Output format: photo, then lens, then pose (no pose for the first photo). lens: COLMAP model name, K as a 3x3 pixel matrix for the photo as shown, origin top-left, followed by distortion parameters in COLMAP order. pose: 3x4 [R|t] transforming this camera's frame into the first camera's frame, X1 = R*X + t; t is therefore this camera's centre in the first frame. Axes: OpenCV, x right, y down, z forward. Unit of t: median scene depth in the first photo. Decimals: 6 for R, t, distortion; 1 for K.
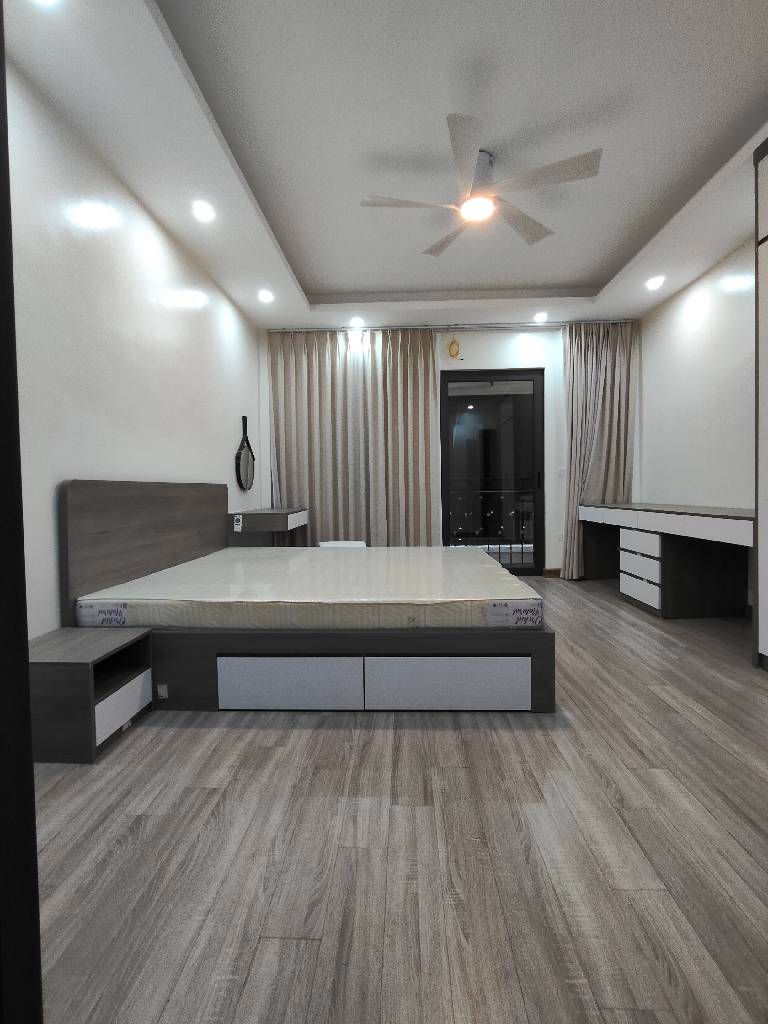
lens RADIAL K [[482.9, 0, 383.6], [0, 482.9, 506.5], [0, 0, 1]] dist [-0.014659, 0.007390]
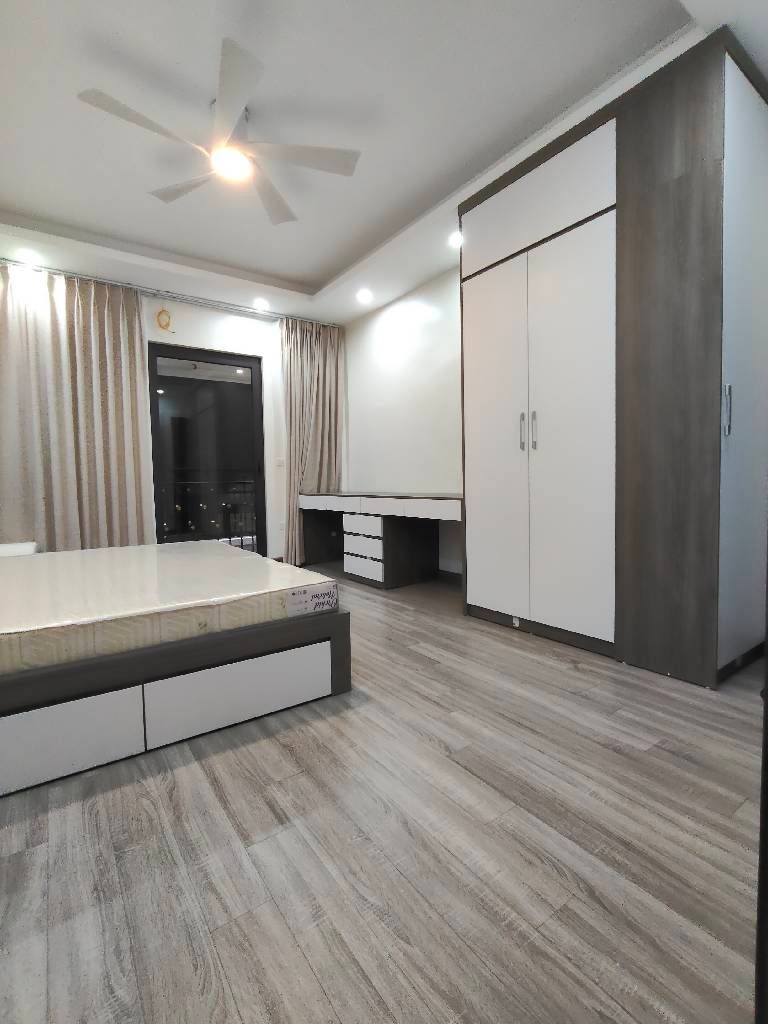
lens RADIAL K [[481.1, 0, 389.7], [0, 481.1, 505.3], [0, 0, 1]] dist [-0.000562, -0.000164]
pose [[0.788862, -0.029578, 0.613859, -0.164660], [0.024409, 0.999561, 0.016795, 0.016948], [-0.614086, 0.001735, 0.789237, 0.119138]]
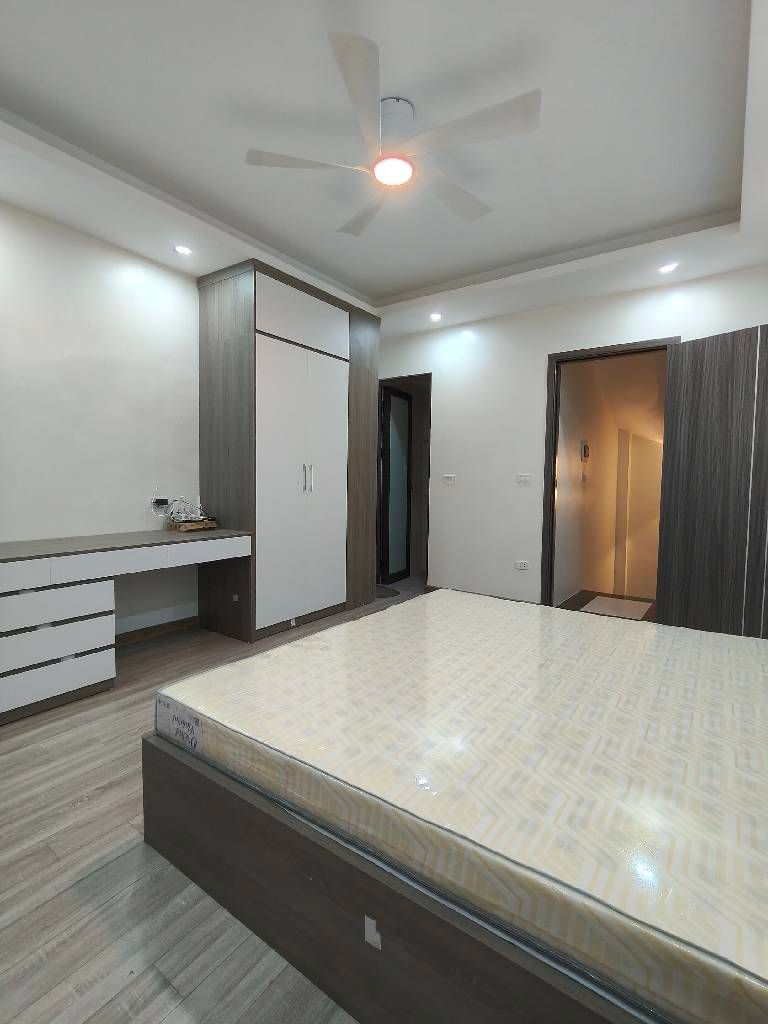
lens RADIAL K [[482.9, 0, 383.6], [0, 482.9, 506.5], [0, 0, 1]] dist [-0.014659, 0.007390]
pose [[-0.838134, -0.027089, 0.544791, -0.275746], [0.016760, 0.997016, 0.075359, -0.151834], [-0.545206, 0.072292, -0.835179, 1.991638]]
